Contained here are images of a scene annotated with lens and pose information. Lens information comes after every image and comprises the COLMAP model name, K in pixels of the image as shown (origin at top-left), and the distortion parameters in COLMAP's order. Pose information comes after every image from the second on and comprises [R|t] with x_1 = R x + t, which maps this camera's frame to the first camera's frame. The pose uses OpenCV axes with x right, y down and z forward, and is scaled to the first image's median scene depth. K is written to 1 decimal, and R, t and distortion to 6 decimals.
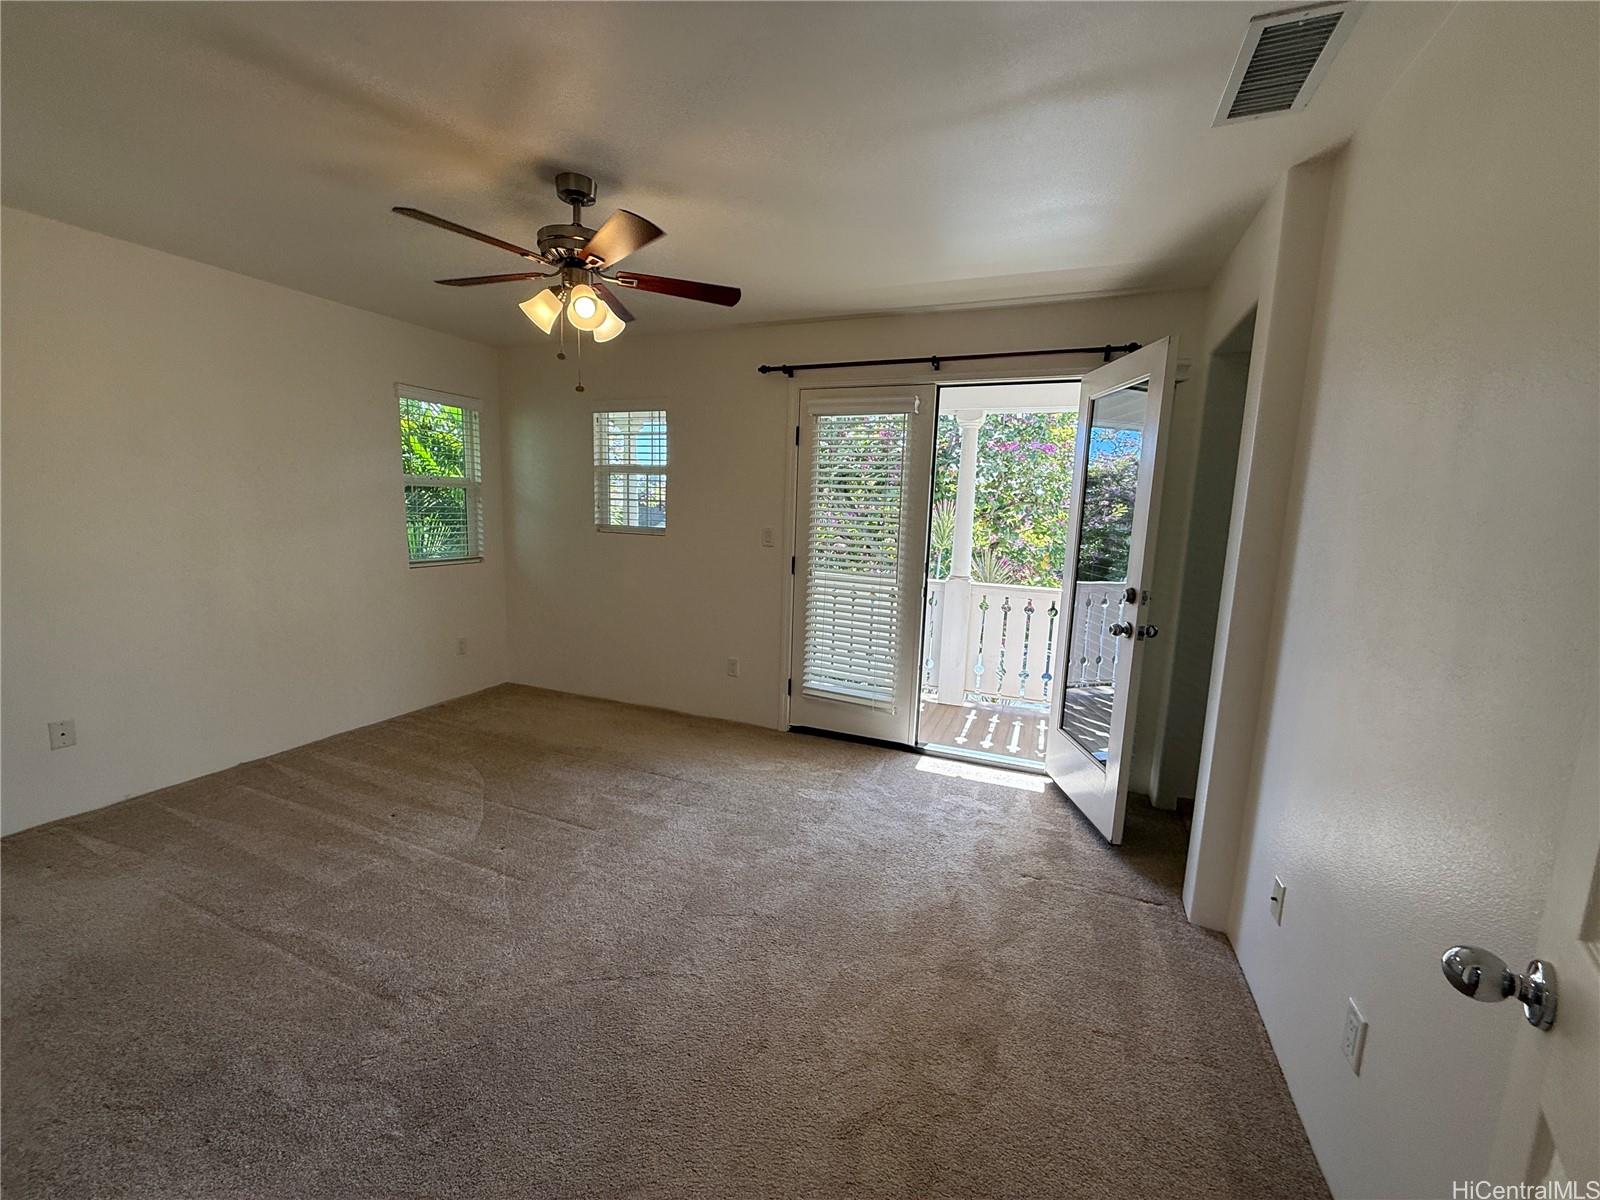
lens RADIAL K [[631.7, 0, 800.0], [0, 631.7, 600.0], [0, 0, 1]] dist [-0.001885, -0.000171]
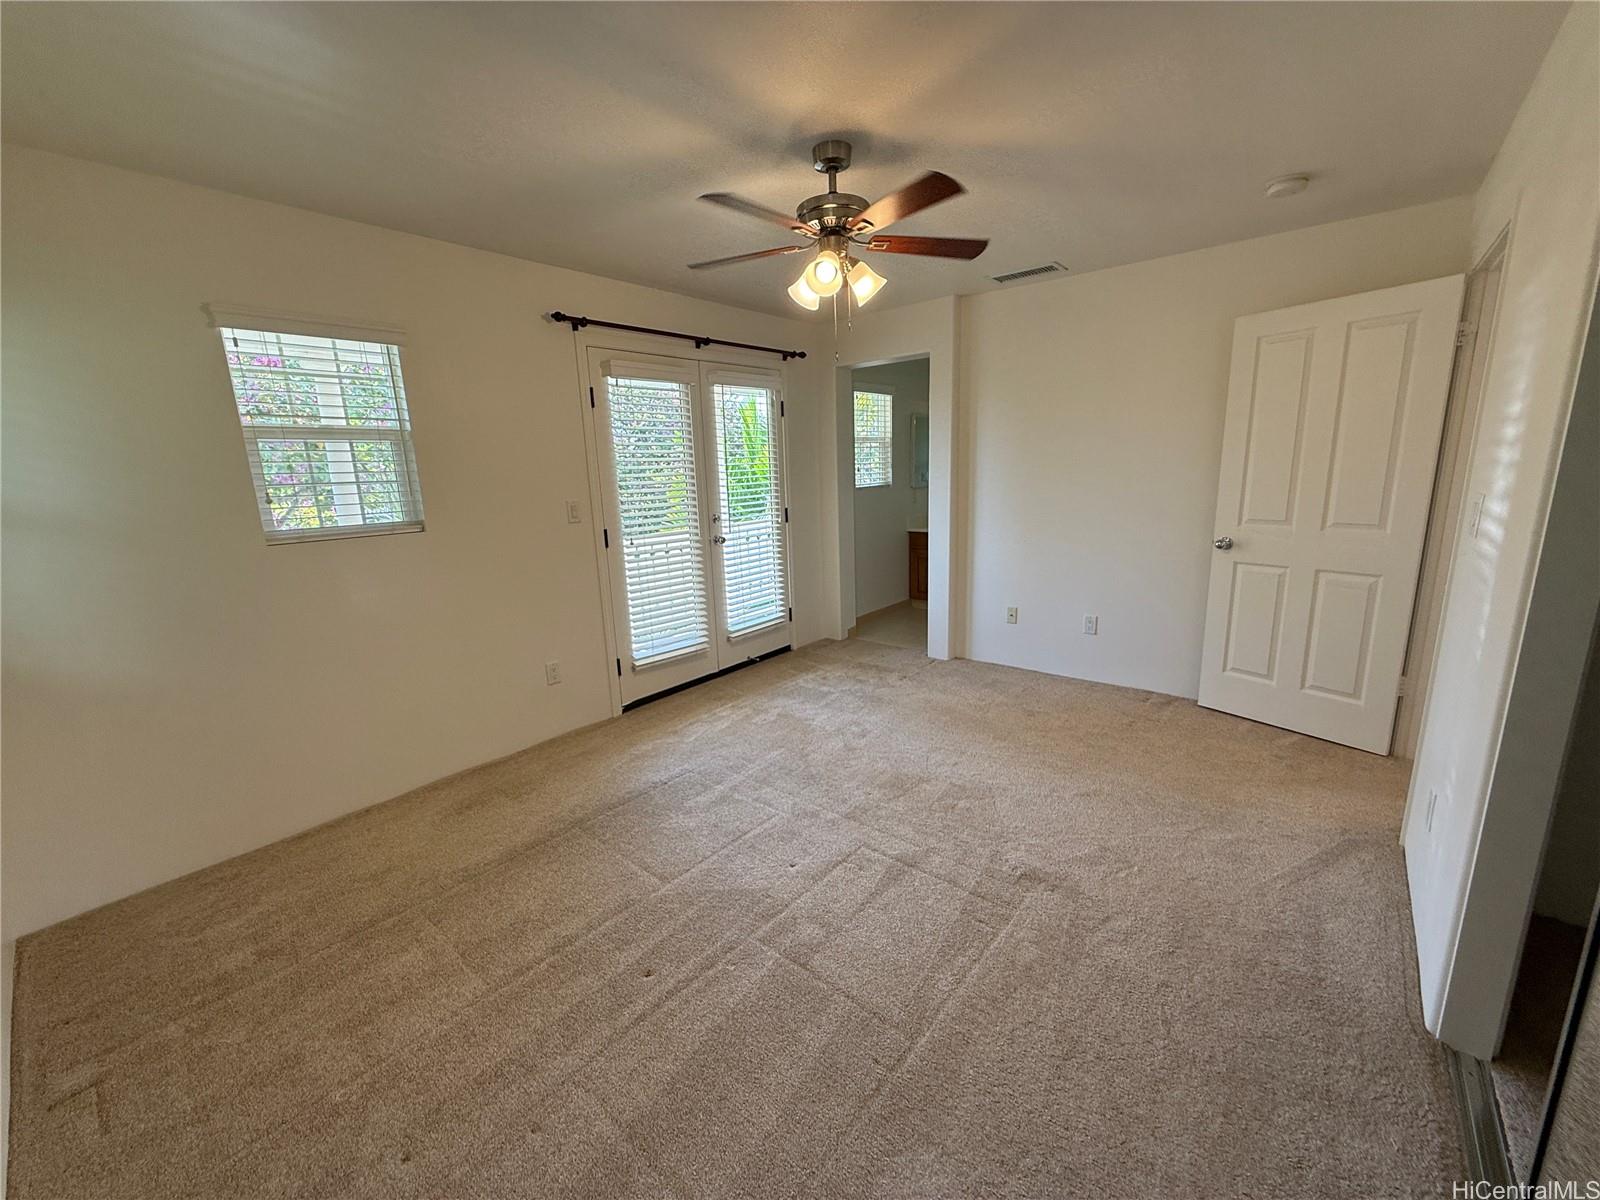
lens RADIAL K [[631.7, 0, 800.0], [0, 631.7, 600.0], [0, 0, 1]] dist [-0.001885, -0.000171]
pose [[0.305869, -0.245609, 0.919848, -0.752446], [0.175298, 0.964162, 0.199151, -0.097110], [-0.935796, 0.100333, 0.337962, 0.401048]]
